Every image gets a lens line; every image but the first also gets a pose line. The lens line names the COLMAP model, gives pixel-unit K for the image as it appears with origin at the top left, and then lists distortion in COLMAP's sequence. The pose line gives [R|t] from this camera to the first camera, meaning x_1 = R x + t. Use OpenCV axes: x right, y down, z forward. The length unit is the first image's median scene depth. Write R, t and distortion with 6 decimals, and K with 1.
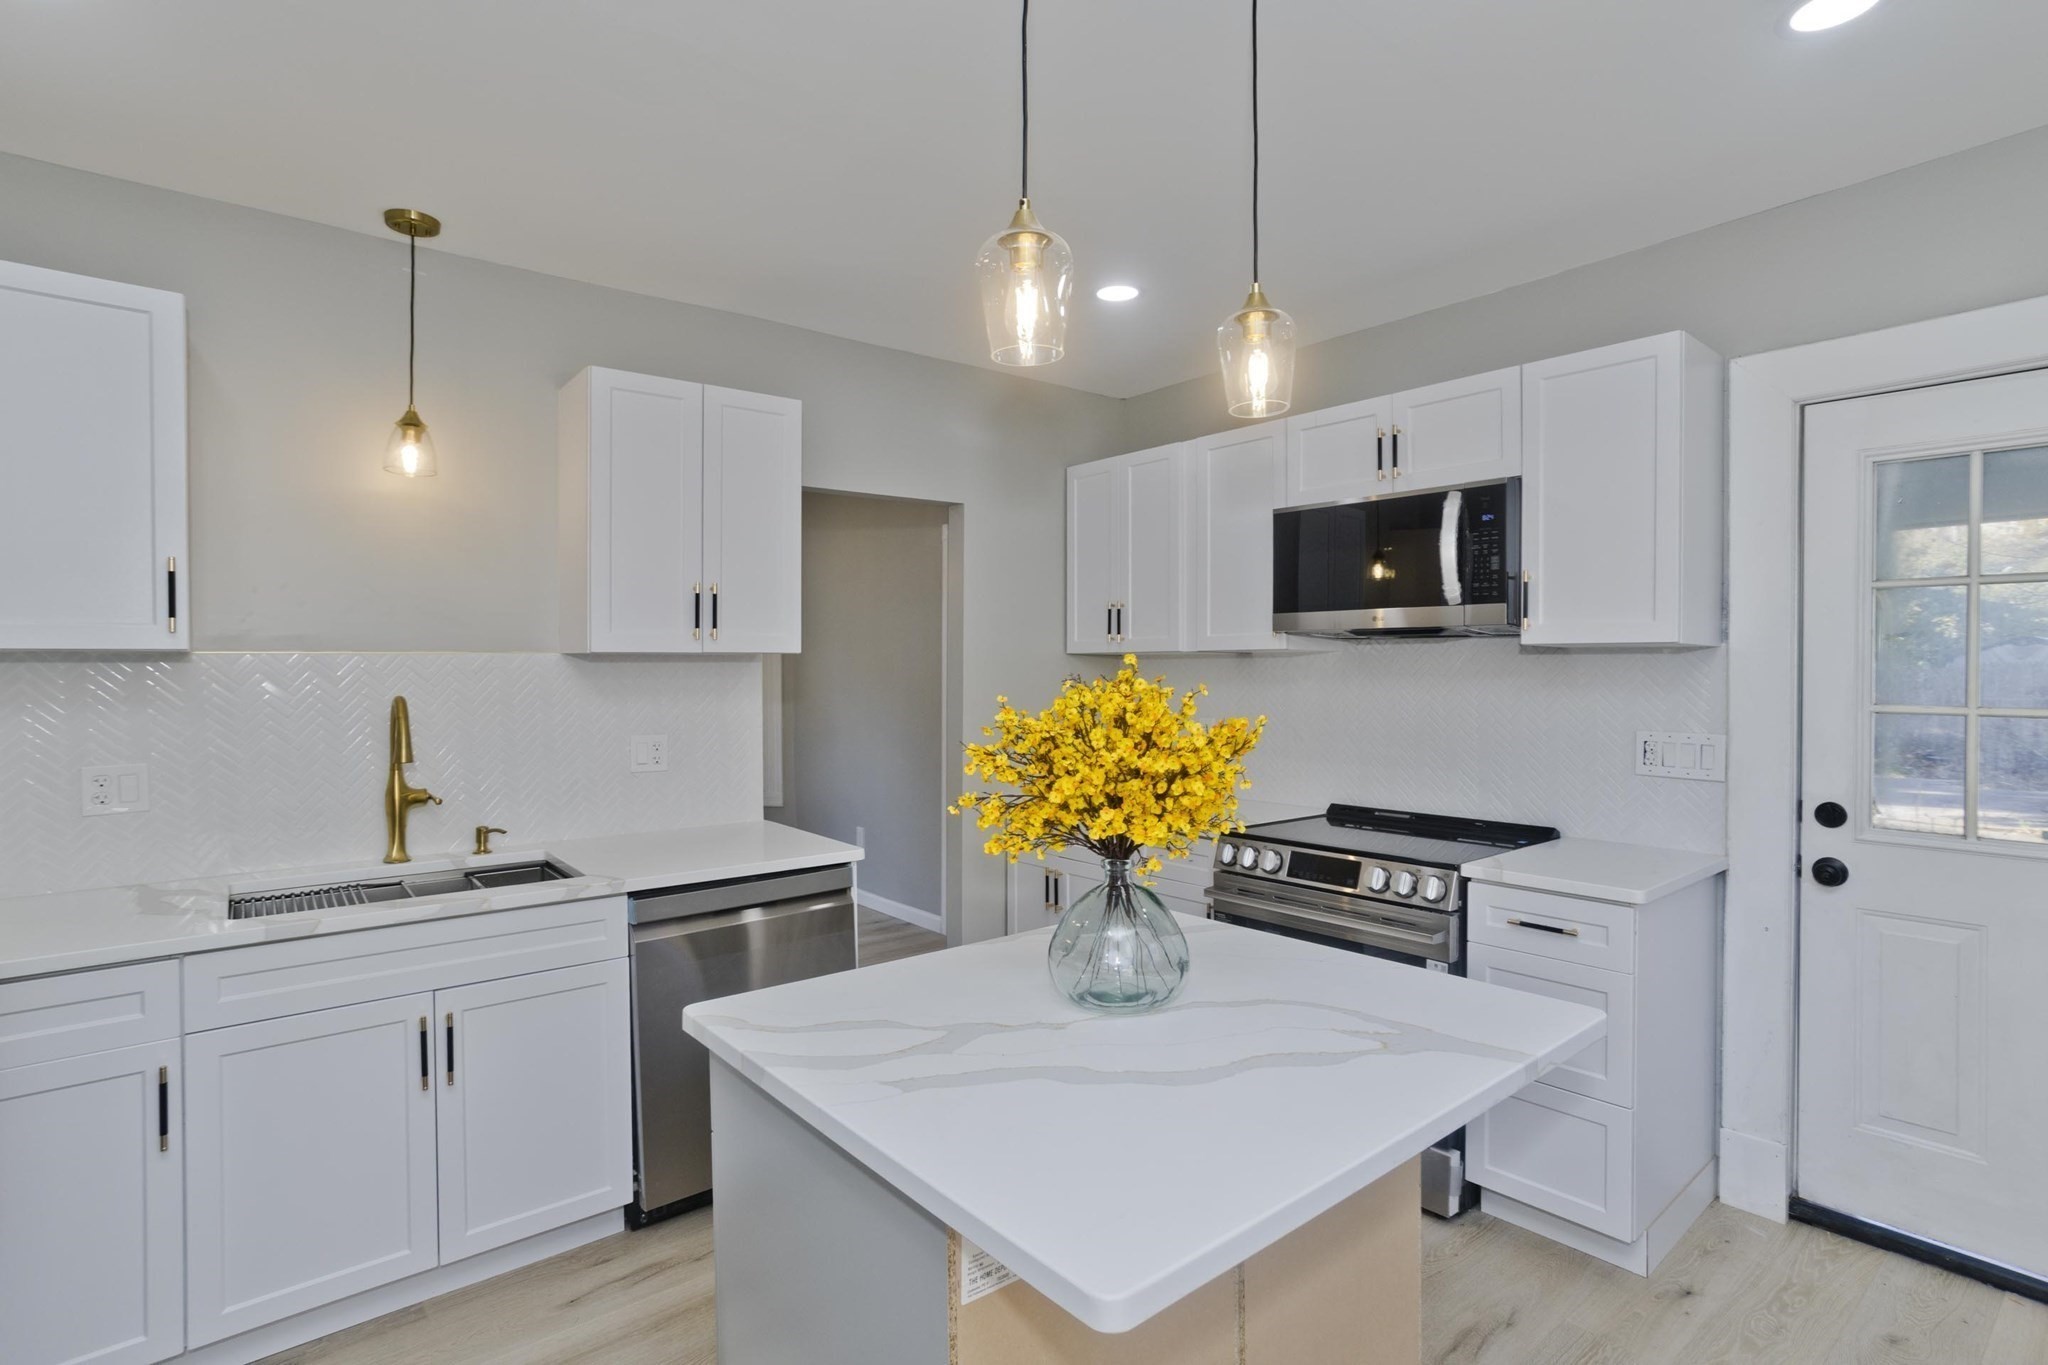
lens RADIAL K [[1003.8, 0, 1034.7], [0, 1003.8, 674.1], [0, 0, 1]] dist [-0.066227, 0.036403]
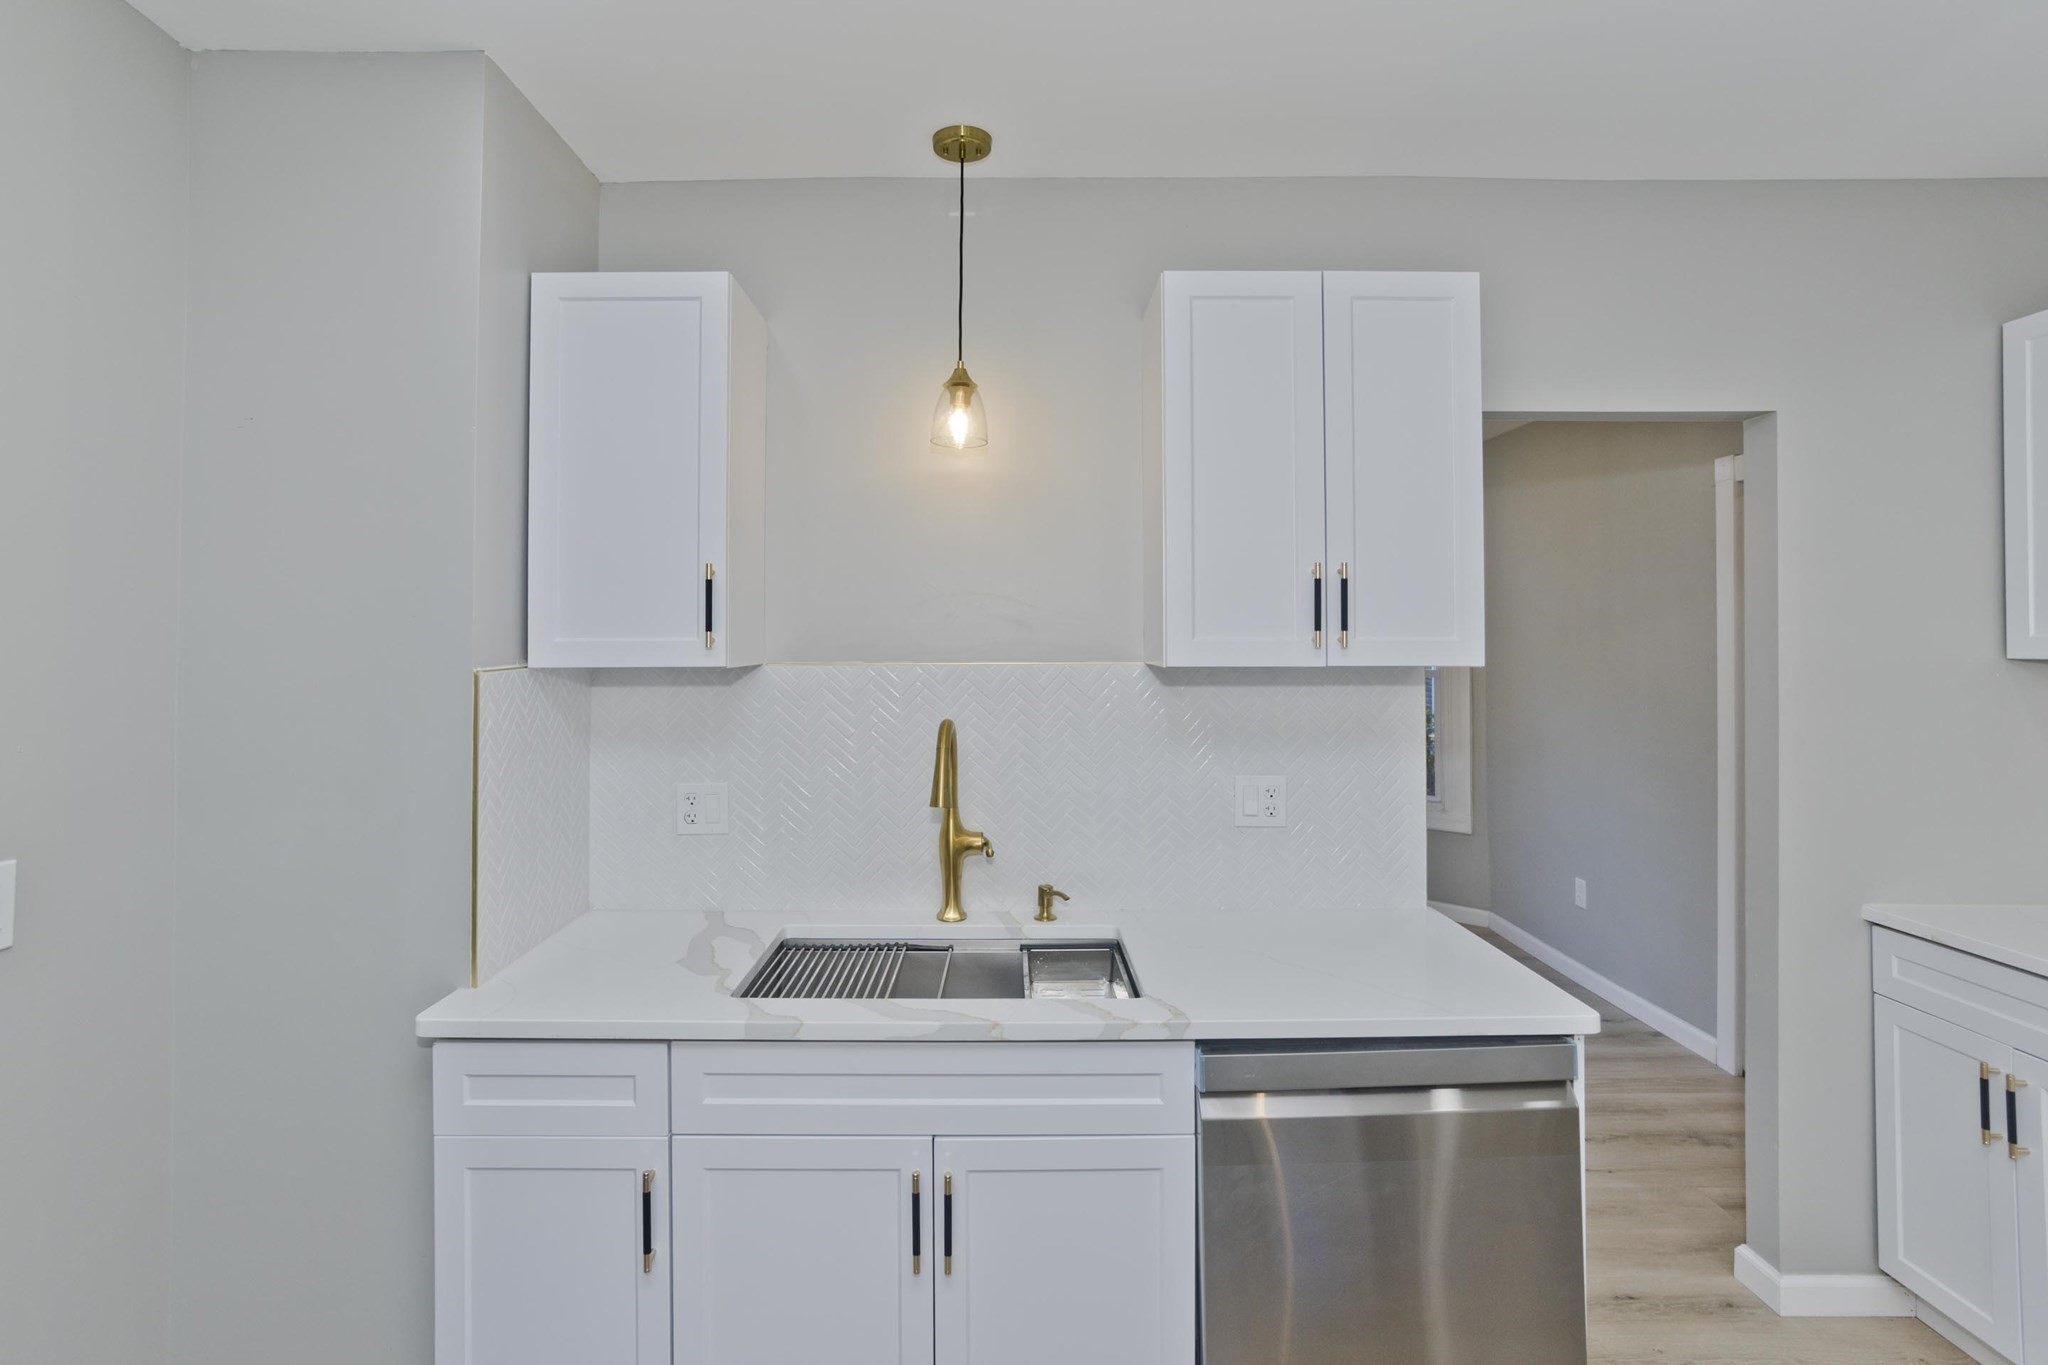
lens RADIAL K [[1016.4, 0, 1006.1], [0, 1016.4, 615.0], [0, 0, 1]] dist [-0.053560, 0.025006]
pose [[0.771668, -0.013878, -0.635874, -0.073133], [-0.006809, 0.999524, -0.030077, -0.037929], [0.635989, 0.027539, 0.771206, 0.369709]]
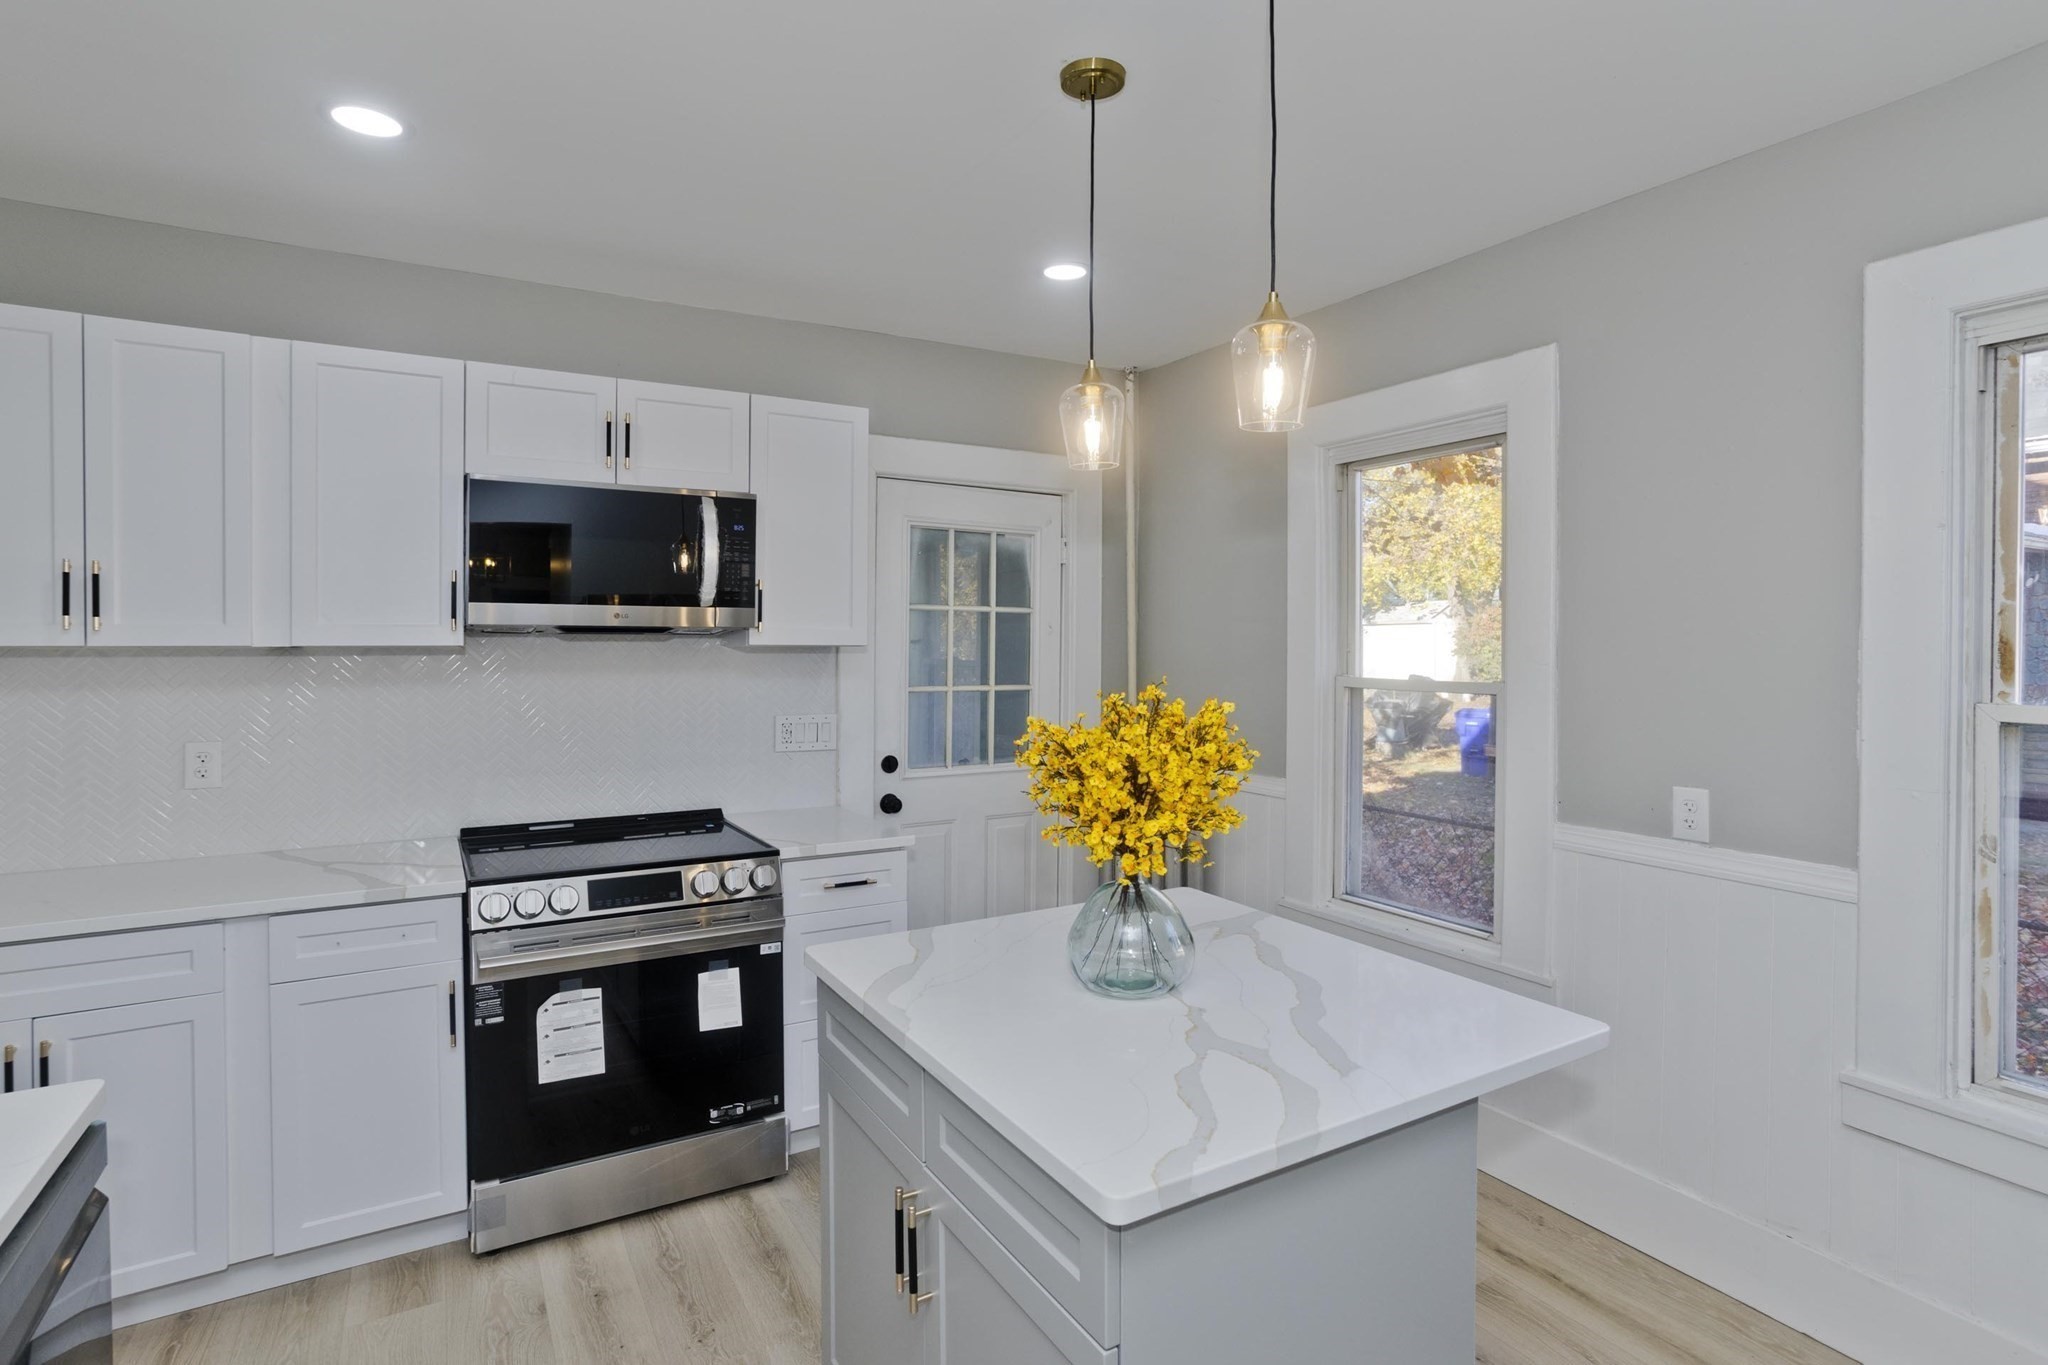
lens RADIAL K [[1028.2, 0, 994.9], [0, 1028.2, 642.1], [0, 0, 1]] dist [-0.064488, 0.026944]
pose [[0.176880, 0.000150, 0.984232, -0.623481], [0.003008, 0.999995, -0.000693, -0.033420], [-0.984228, 0.003083, 0.176878, 0.554186]]
